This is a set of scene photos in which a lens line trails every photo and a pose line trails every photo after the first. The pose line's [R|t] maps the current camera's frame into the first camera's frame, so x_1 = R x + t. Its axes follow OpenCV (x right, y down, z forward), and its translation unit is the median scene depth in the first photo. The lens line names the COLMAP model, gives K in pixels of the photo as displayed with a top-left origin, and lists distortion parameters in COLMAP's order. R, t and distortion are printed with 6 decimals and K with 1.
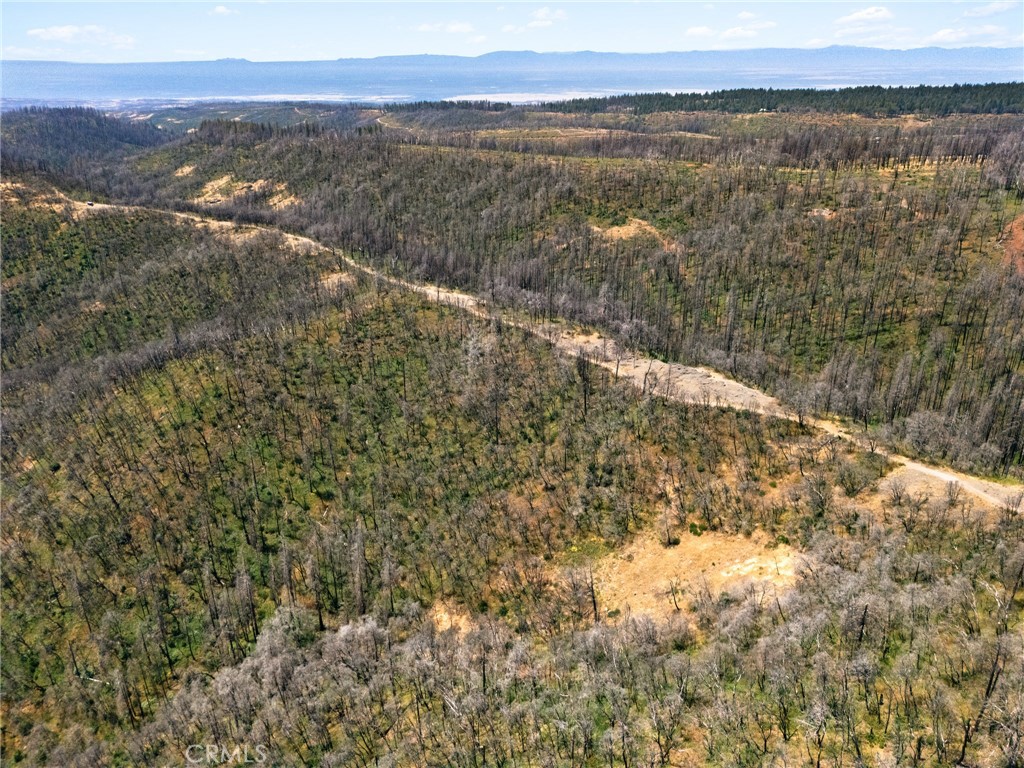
lens RADIAL K [[745.3, 0, 512.0], [0, 745.3, 384.0], [0, 0, 1]] dist [0.079617, -0.055499]
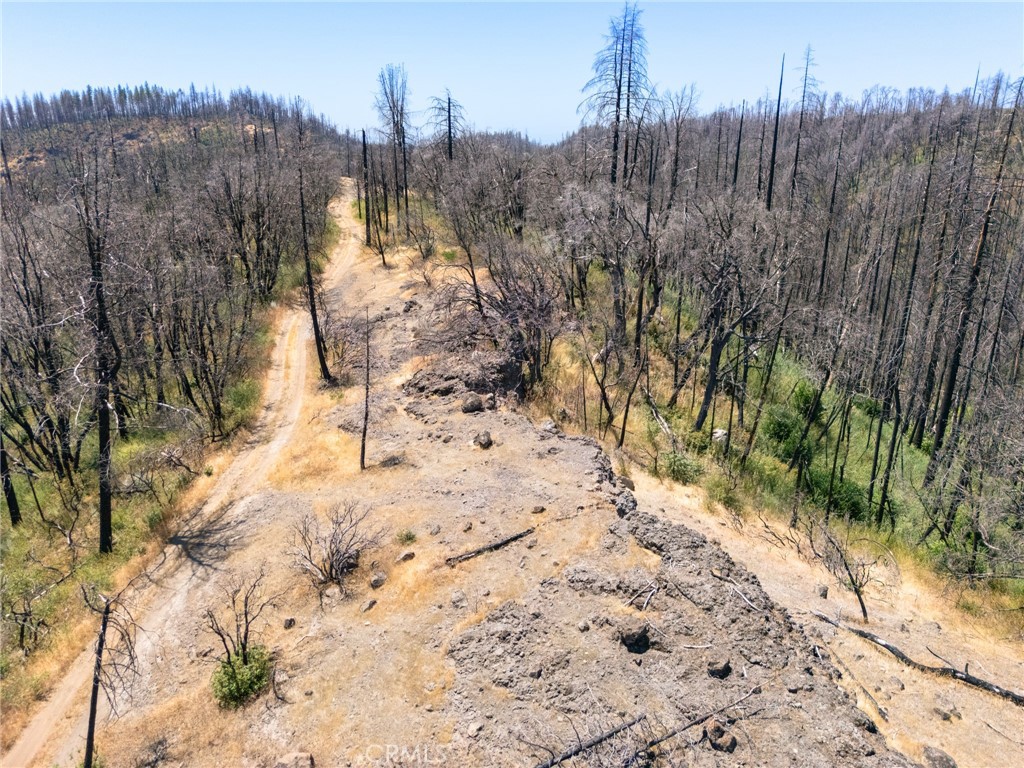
lens RADIAL K [[745.3, 0, 512.0], [0, 745.3, 384.0], [0, 0, 1]] dist [0.079617, -0.055499]
pose [[0.848532, 0.182595, -0.496642, 0.120525], [-0.217504, 0.975976, -0.012788, -0.018603], [0.482375, 0.118873, 0.867861, 0.476697]]
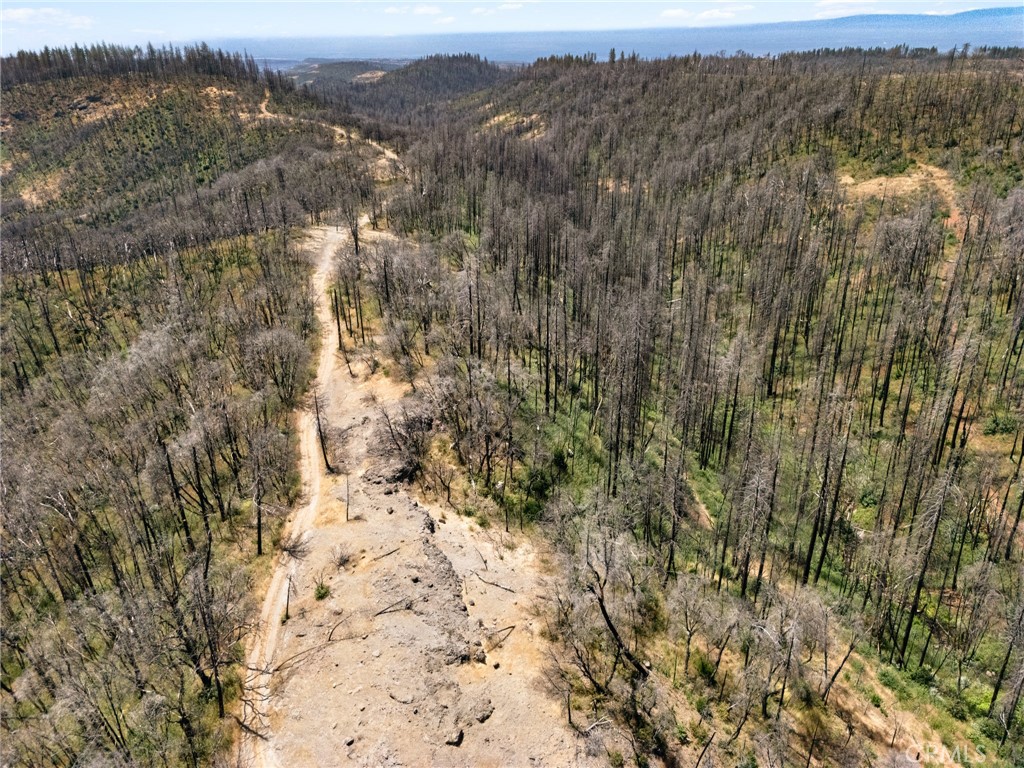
lens RADIAL K [[745.3, 0, 512.0], [0, 745.3, 384.0], [0, 0, 1]] dist [0.079617, -0.055499]
pose [[0.871787, 0.206907, -0.444045, 0.180343], [-0.189550, 0.978296, 0.083706, -0.059720], [0.451727, 0.011195, 0.892086, 0.392834]]
